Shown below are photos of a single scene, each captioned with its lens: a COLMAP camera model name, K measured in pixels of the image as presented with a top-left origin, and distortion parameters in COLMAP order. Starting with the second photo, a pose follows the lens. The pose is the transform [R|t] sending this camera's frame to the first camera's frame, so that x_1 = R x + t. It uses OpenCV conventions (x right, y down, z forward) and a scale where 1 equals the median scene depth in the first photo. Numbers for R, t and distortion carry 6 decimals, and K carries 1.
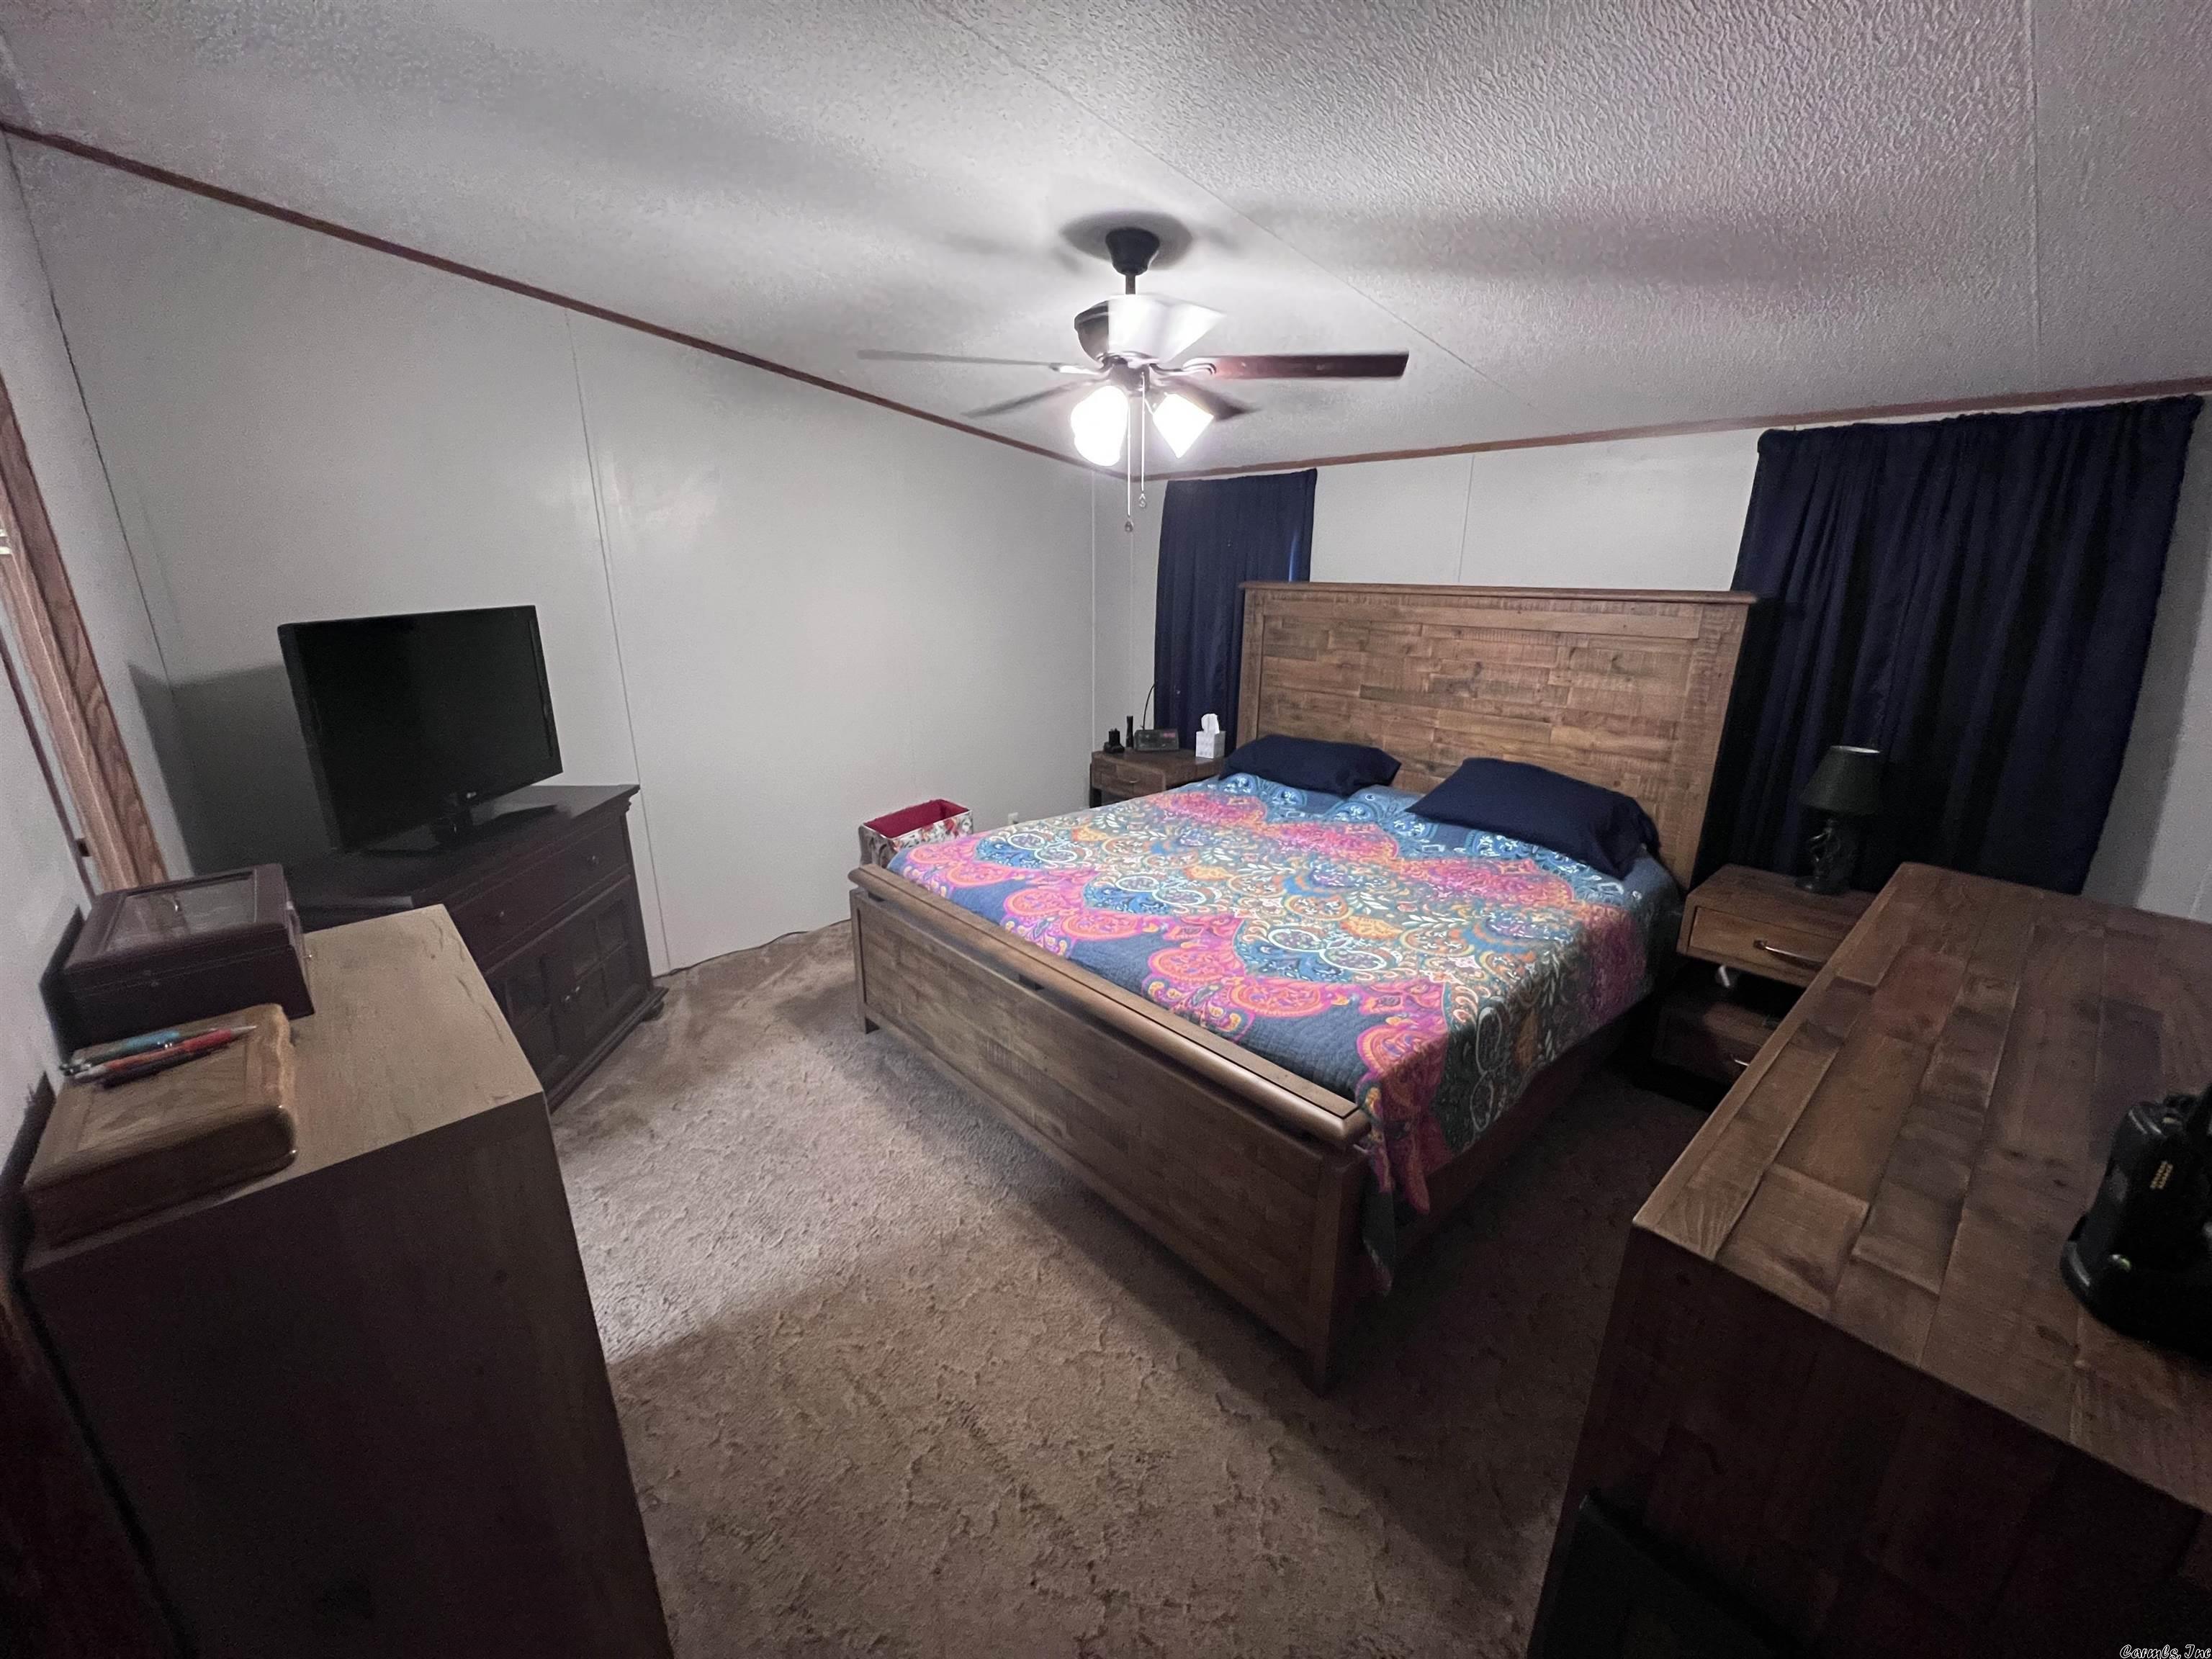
lens RADIAL K [[879.8, 0, 1110.1], [0, 879.8, 832.8], [0, 0, 1]] dist [-0.000315, -0.000321]
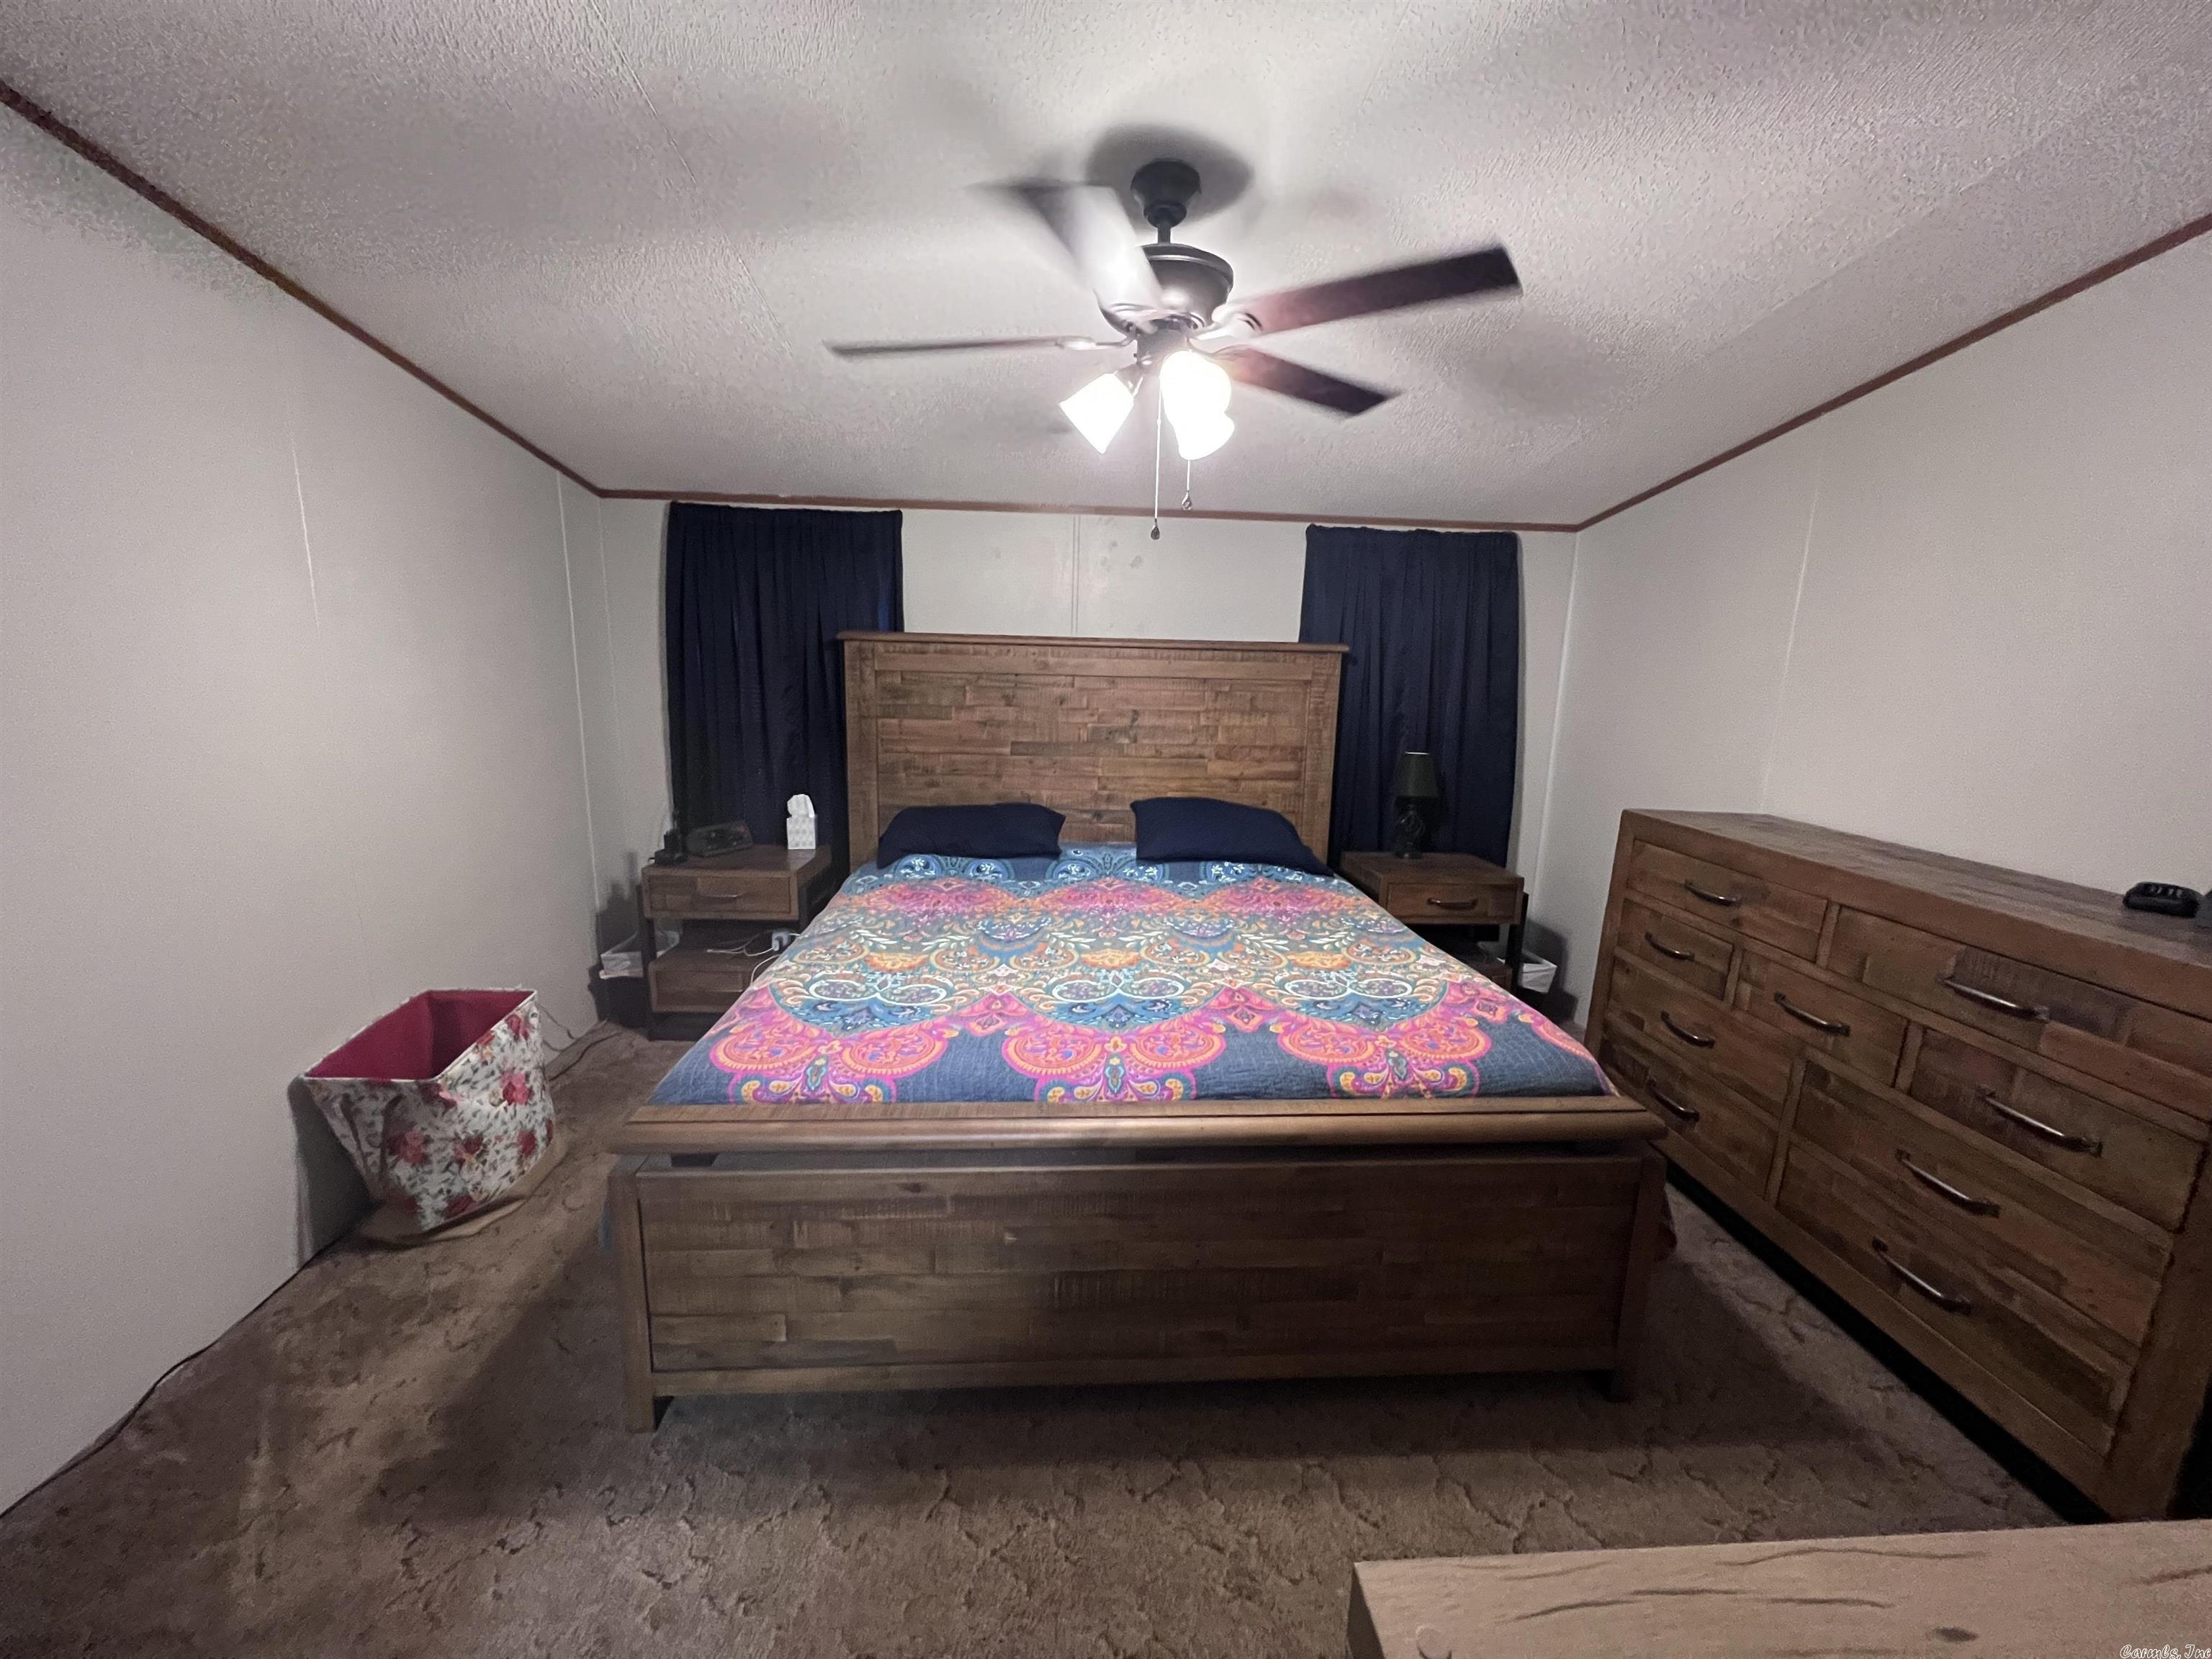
lens RADIAL K [[879.8, 0, 1102.9], [0, 879.8, 833.0], [0, 0, 1]] dist [-0.000315, -0.000321]
pose [[0.628624, -0.140723, 0.764872, -0.434781], [0.208330, 0.978020, 0.008719, -0.067116], [-0.749287, 0.153865, 0.644124, 0.377908]]
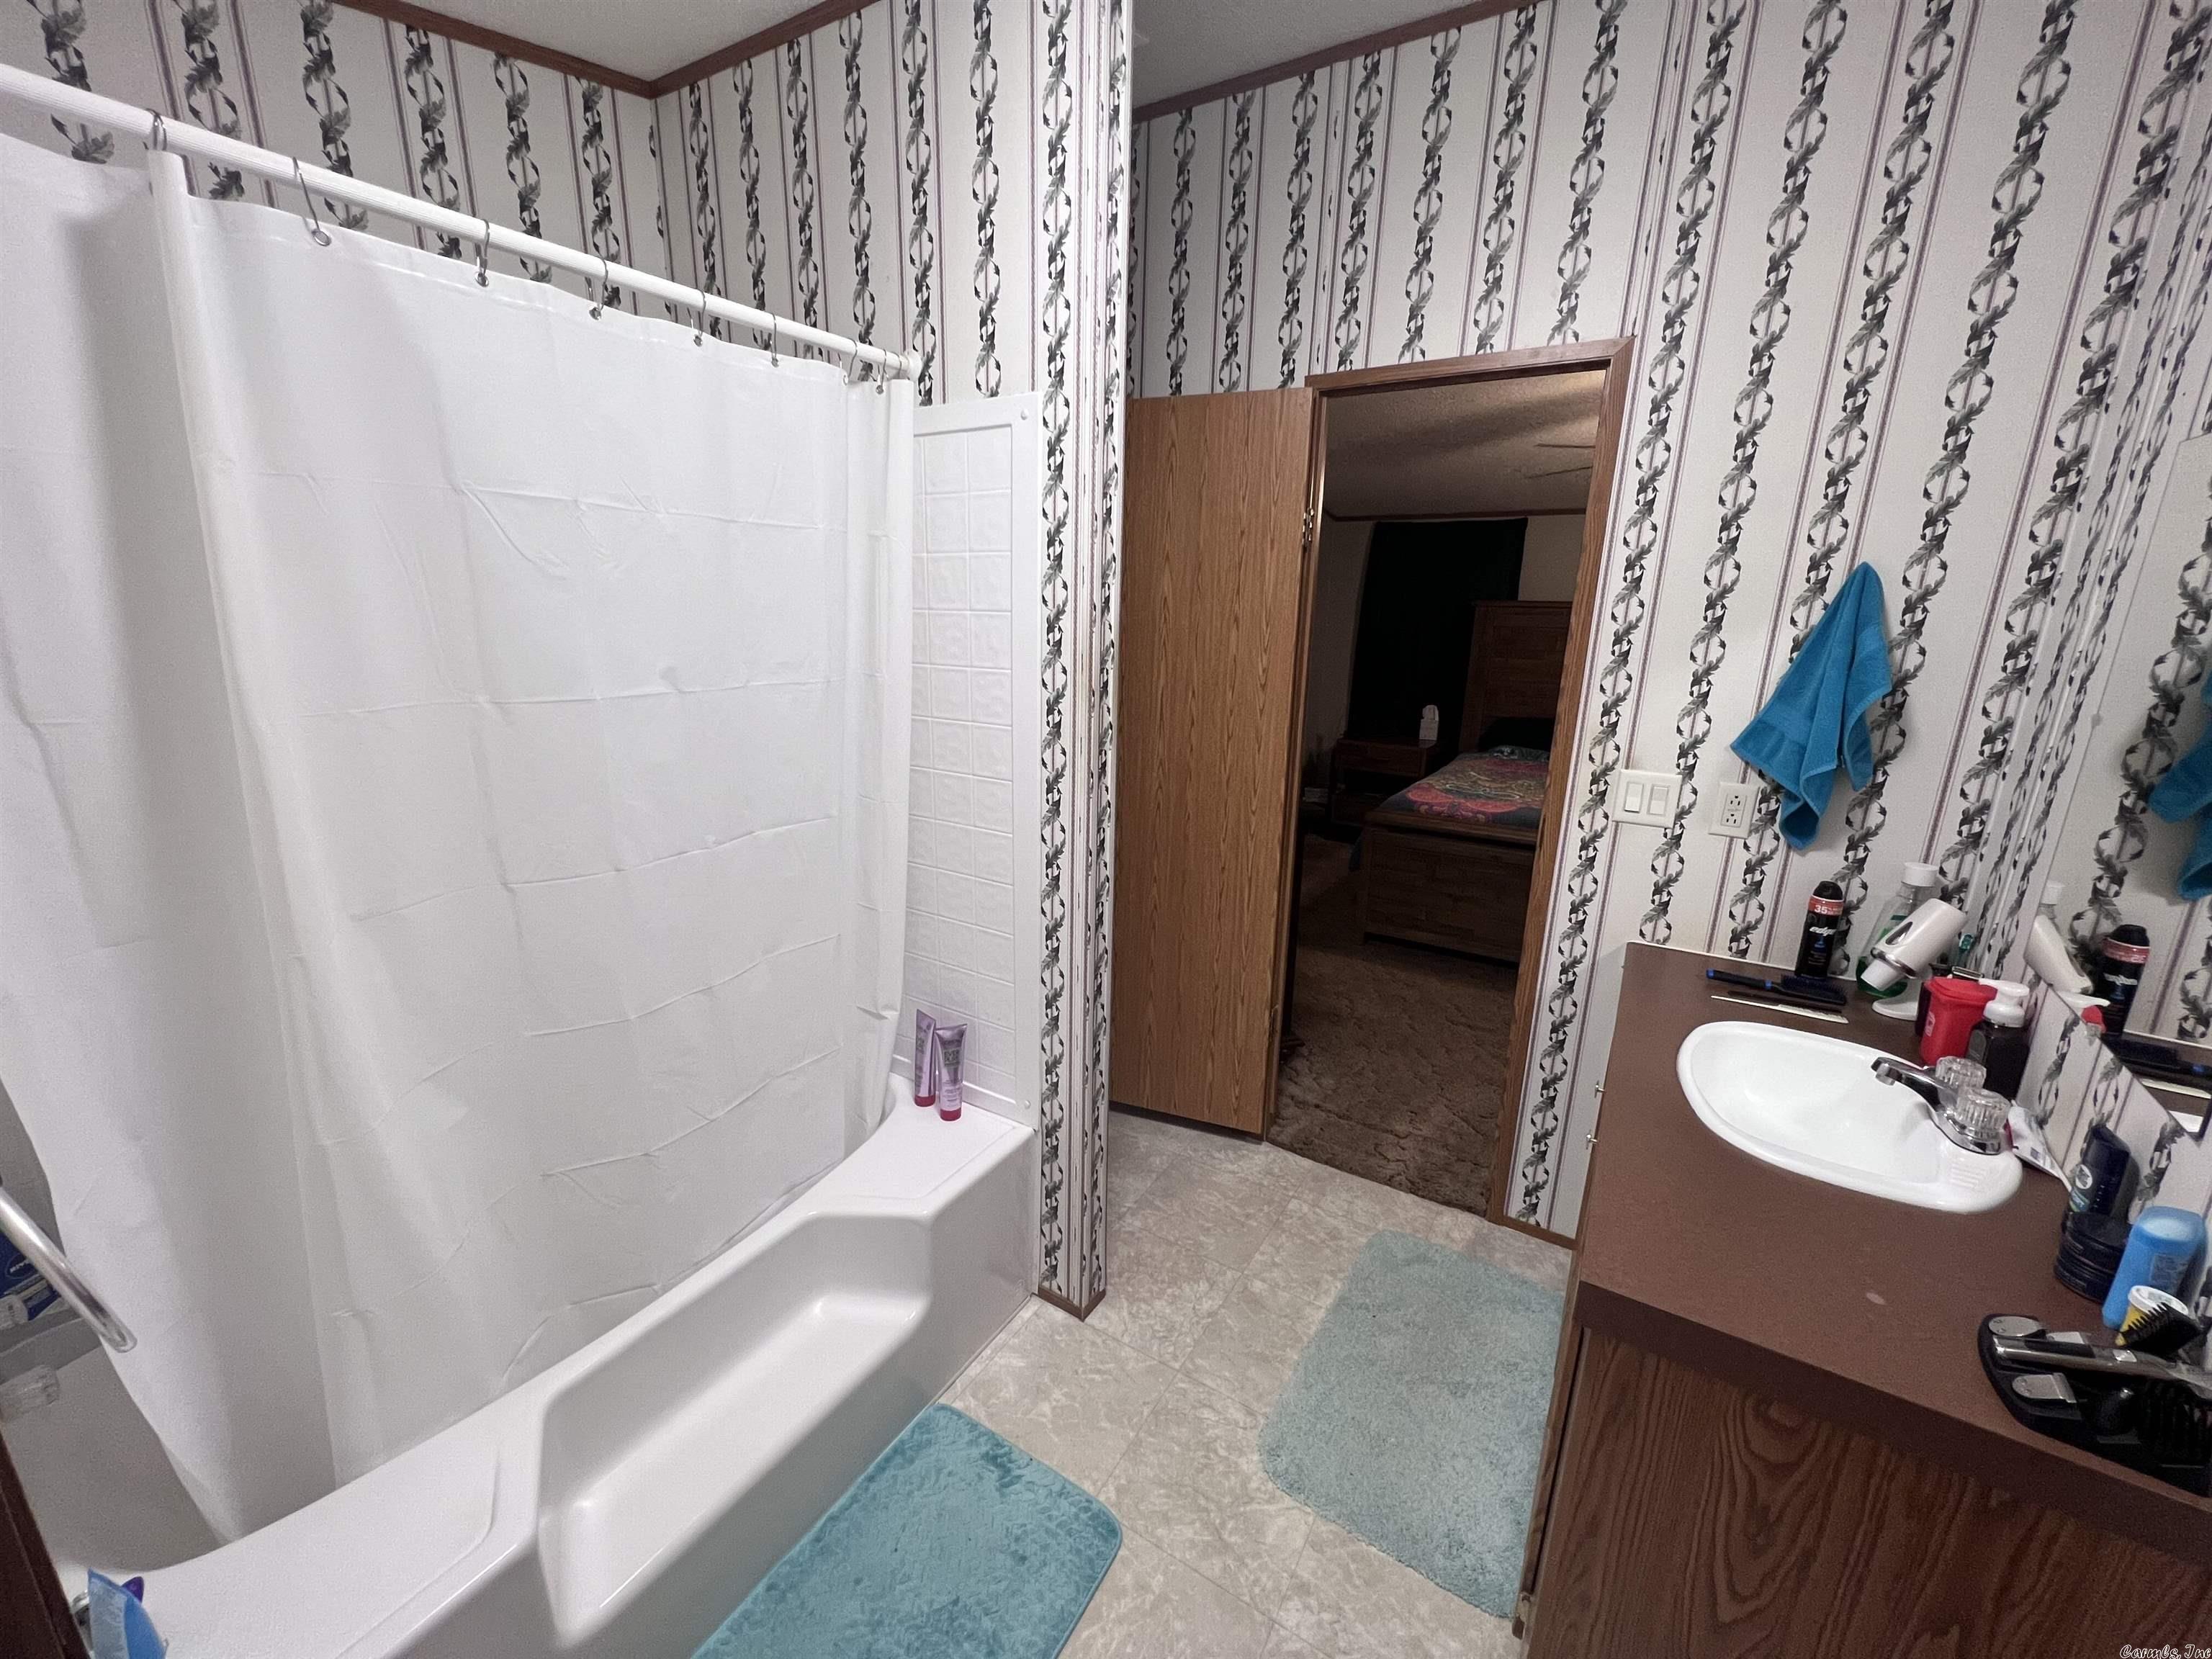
lens RADIAL K [[879.8, 0, 1103.9], [0, 879.8, 828.1], [0, 0, 1]] dist [-0.000315, -0.000321]
pose [[0.965026, -0.050043, 0.257332, -0.885478], [0.062507, 0.997223, -0.040478, 0.081490], [-0.254592, 0.055148, 0.965475, -0.110839]]
